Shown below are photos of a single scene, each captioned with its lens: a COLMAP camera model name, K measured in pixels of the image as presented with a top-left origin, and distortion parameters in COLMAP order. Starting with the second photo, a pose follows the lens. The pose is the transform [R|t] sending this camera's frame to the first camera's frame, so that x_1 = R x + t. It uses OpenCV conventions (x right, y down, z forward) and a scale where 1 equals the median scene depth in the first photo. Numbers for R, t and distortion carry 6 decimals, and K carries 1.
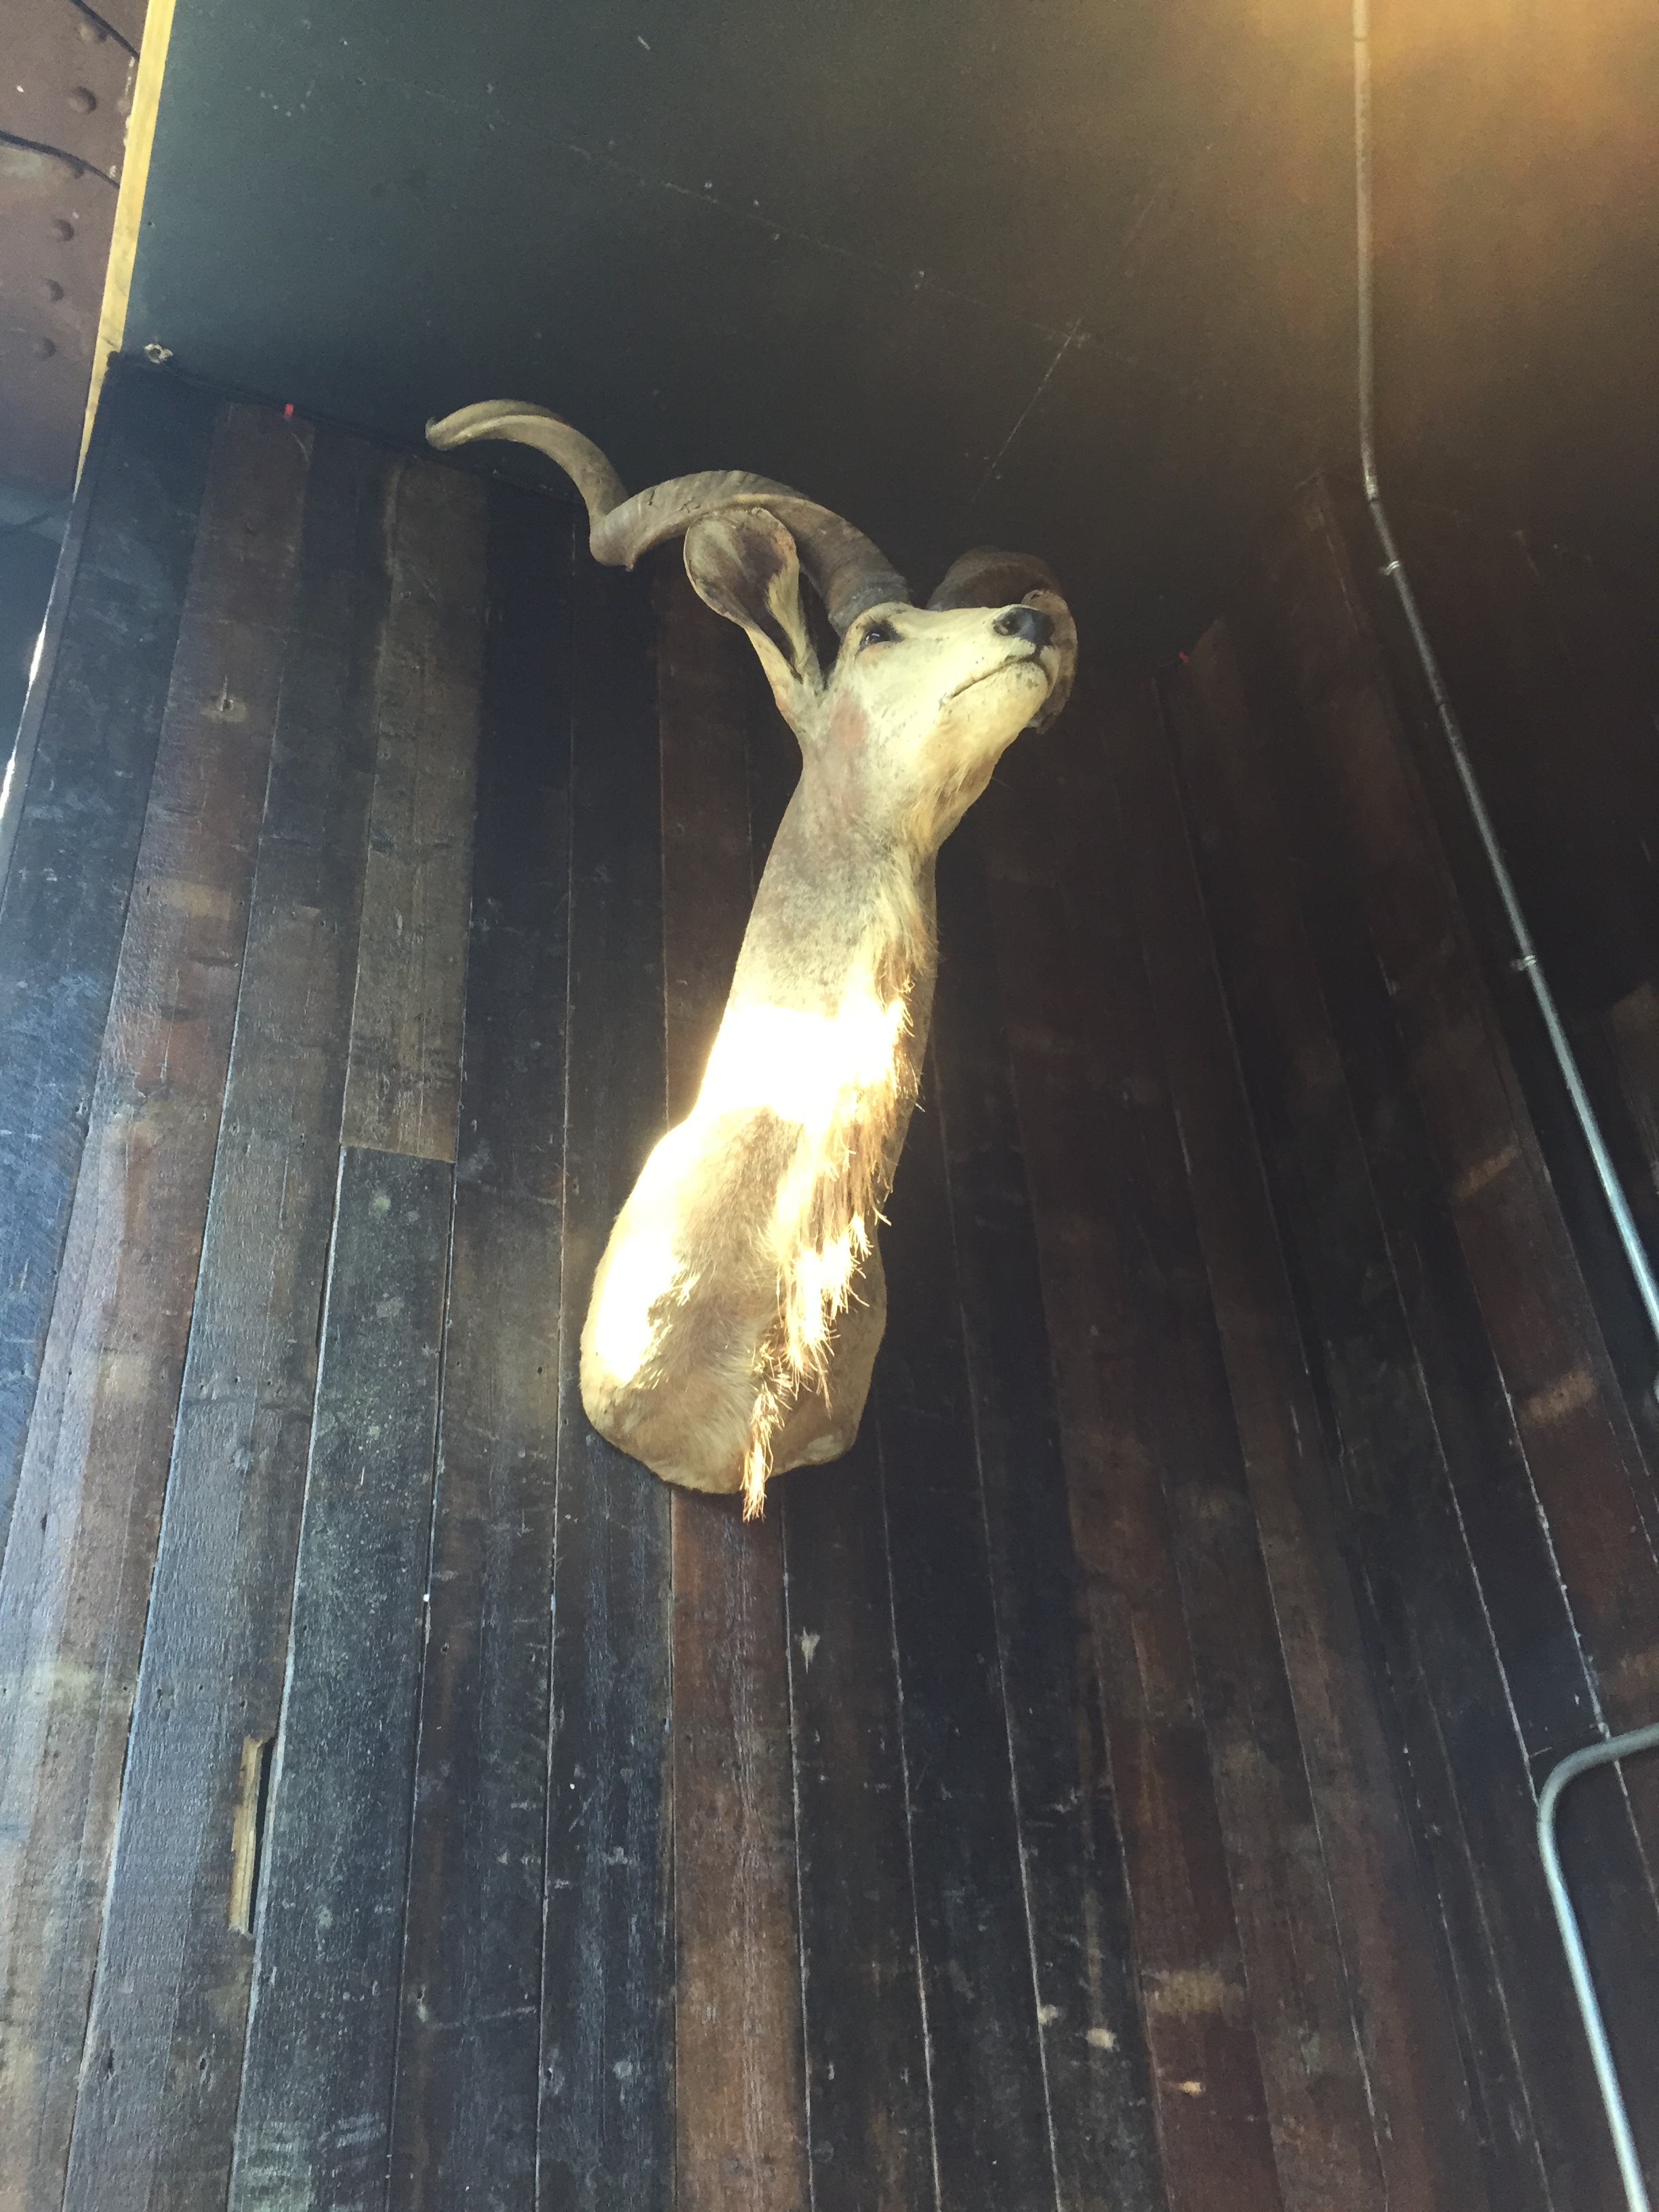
lens RADIAL K [[1868.1, 0, 835.0], [0, 1868.1, 1109.1], [0, 0, 1]] dist [0.030693, -0.010995]
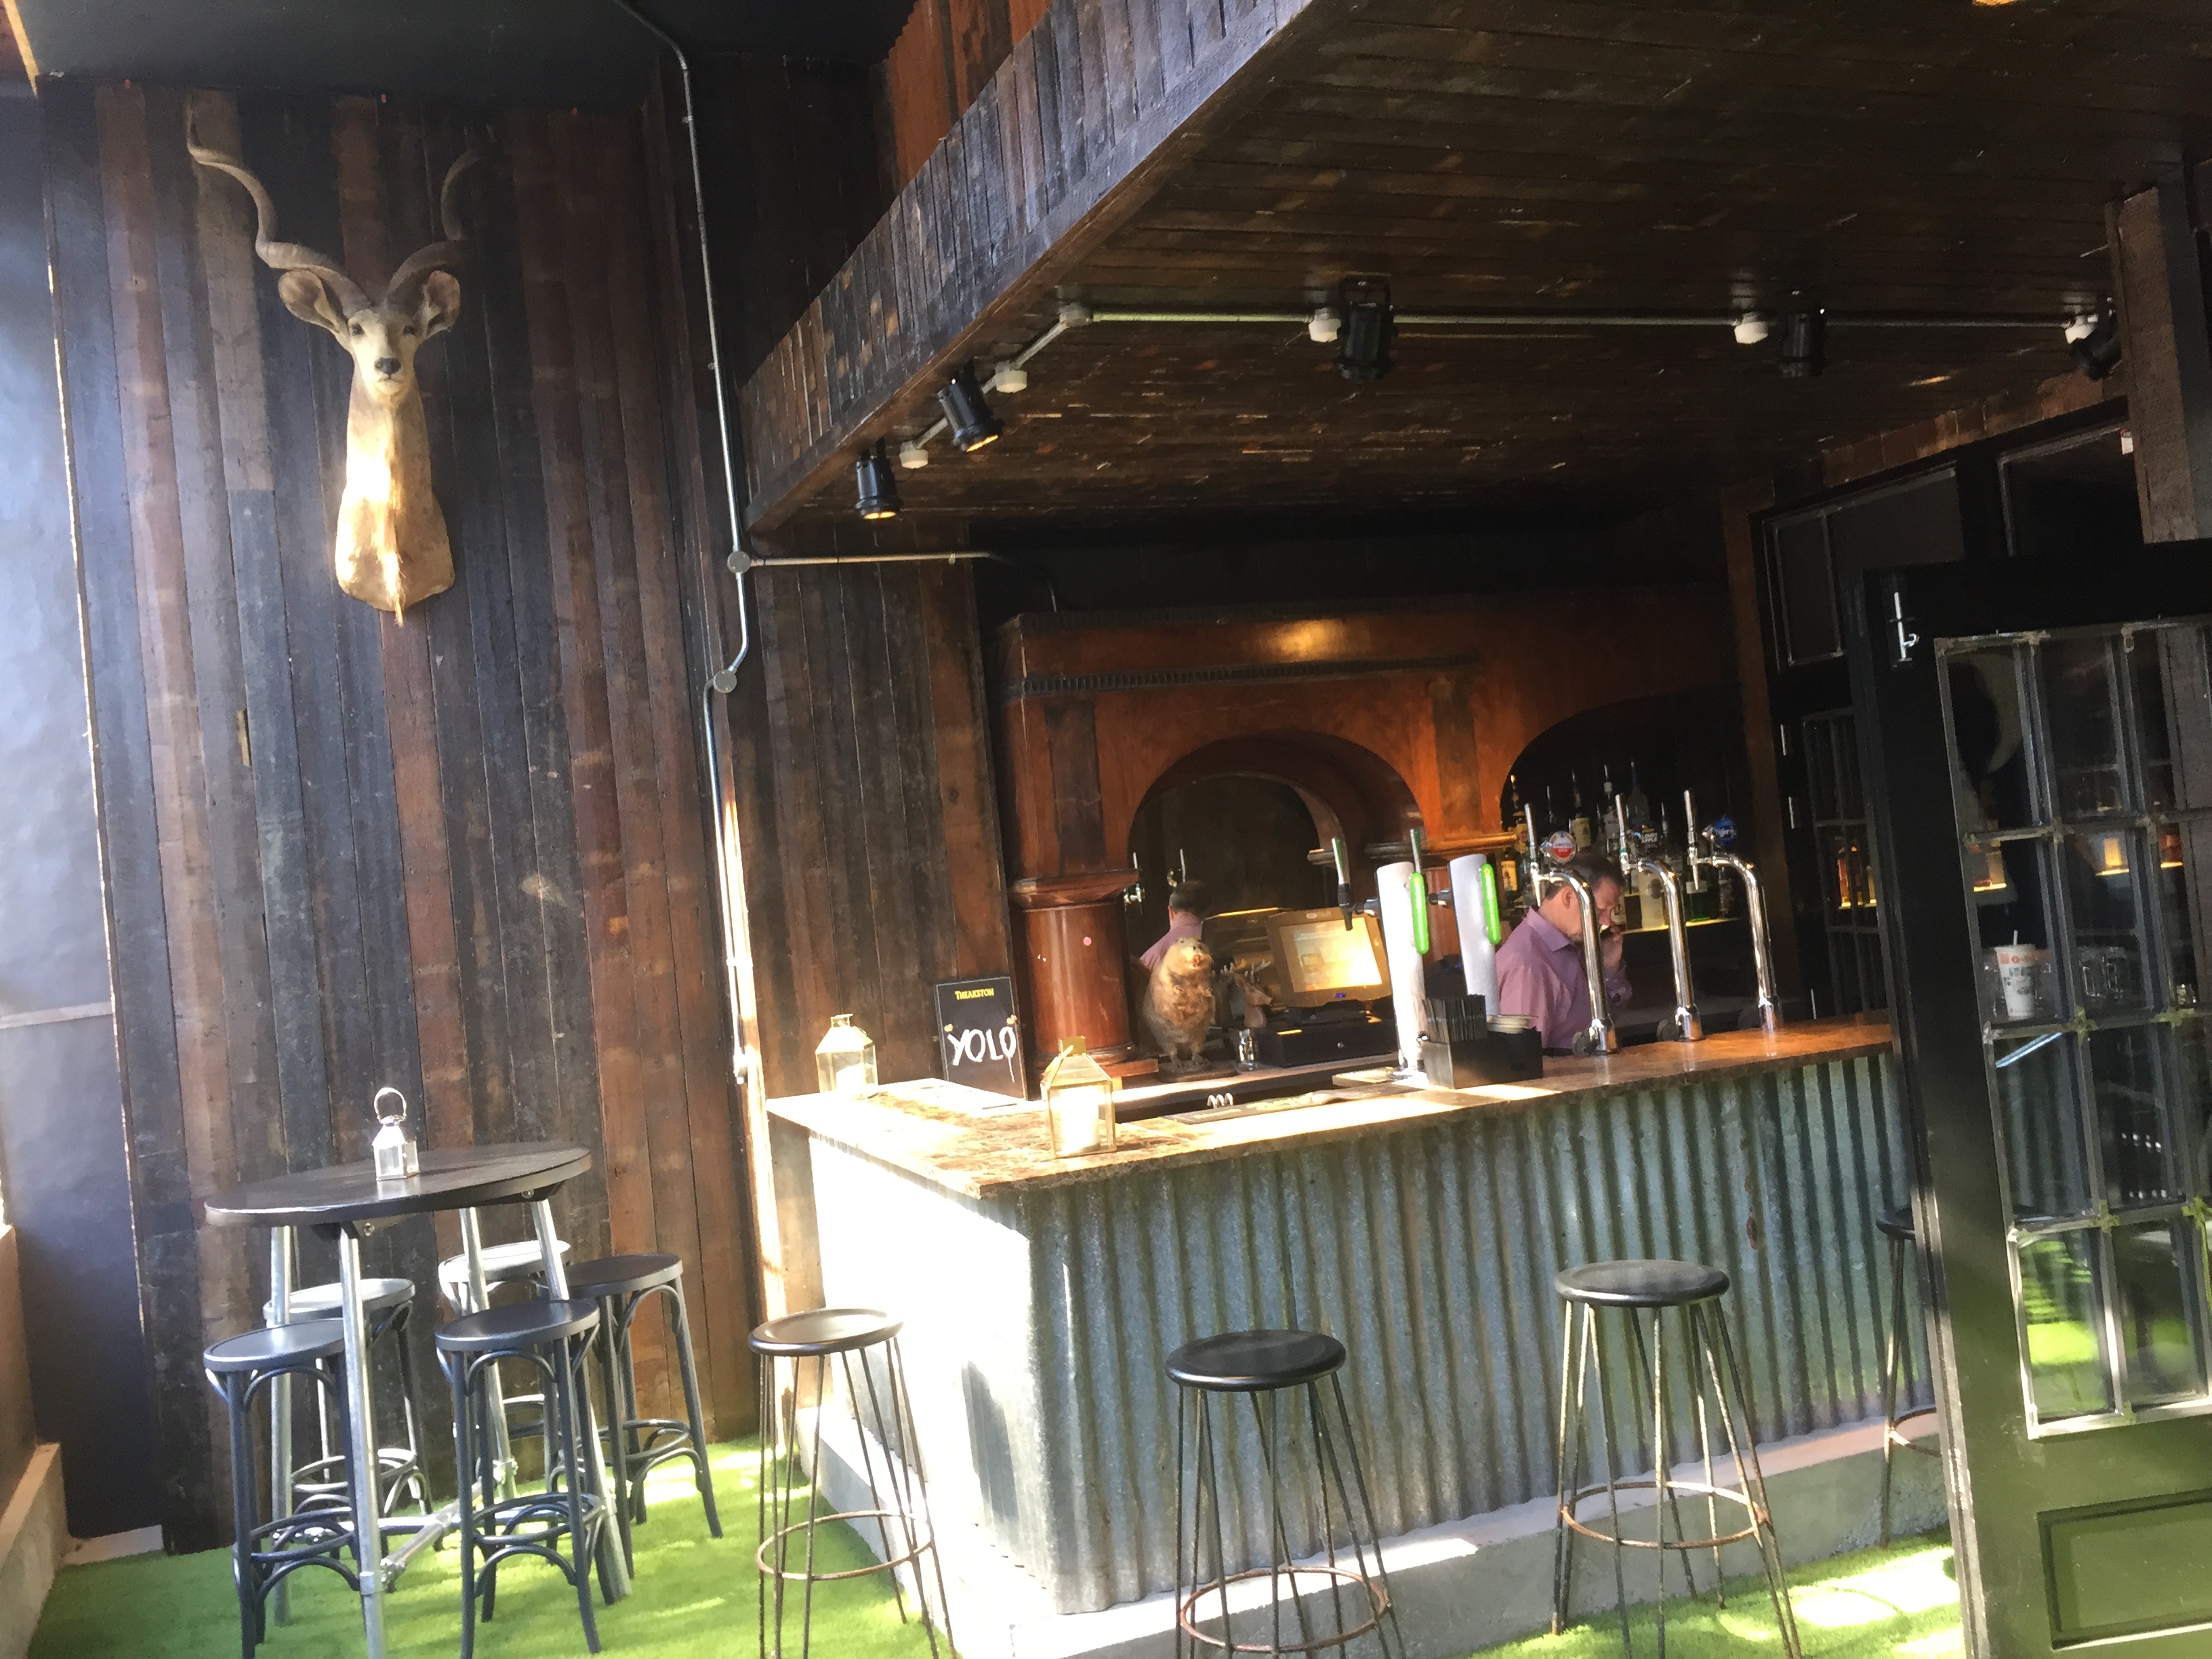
lens RADIAL K [[1868.1, 0, 1101.1], [0, 1868.1, 837.0], [0, 0, 1]] dist [0.030693, -0.010995]
pose [[0.998405, -0.053395, -0.018347, 1.080104], [0.055255, 0.857351, 0.511758, -0.930916], [-0.011596, -0.511955, 0.858934, -1.682332]]
